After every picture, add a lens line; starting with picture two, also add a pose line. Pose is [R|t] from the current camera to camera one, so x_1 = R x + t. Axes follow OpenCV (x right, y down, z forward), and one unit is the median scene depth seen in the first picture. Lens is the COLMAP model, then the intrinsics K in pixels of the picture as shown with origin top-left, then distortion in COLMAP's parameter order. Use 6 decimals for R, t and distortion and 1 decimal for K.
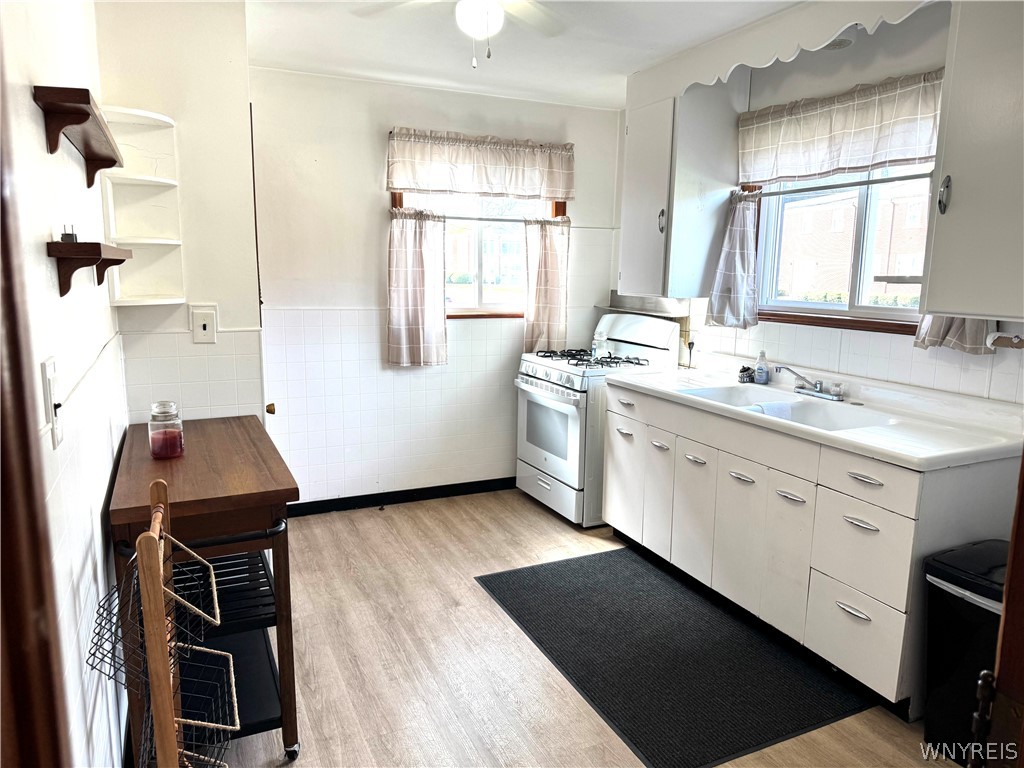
lens RADIAL K [[723.0, 0, 512.0], [0, 723.0, 384.0], [0, 0, 1]] dist [0.072808, -0.104188]
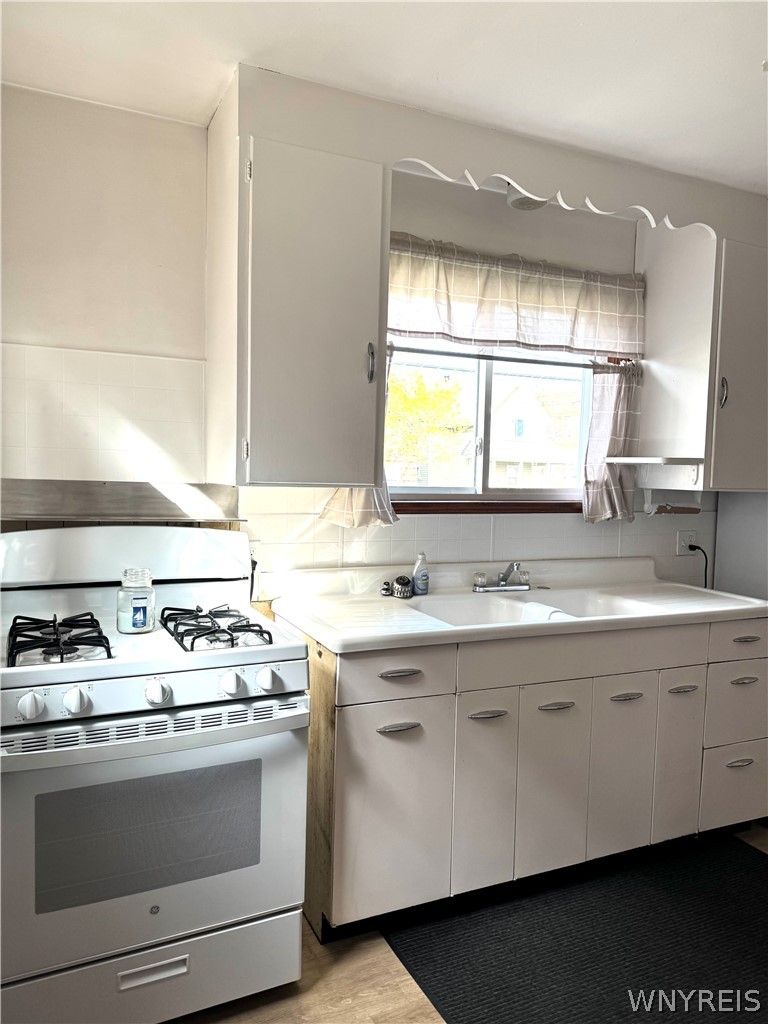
lens RADIAL K [[723.0, 0, 384.0], [0, 723.0, 512.0], [0, 0, 1]] dist [0.072808, -0.104188]
pose [[-0.013223, -0.071156, 0.997378, -0.449784], [0.135991, 0.988069, 0.072295, -0.161222], [-0.990622, 0.136590, -0.003389, 1.132630]]
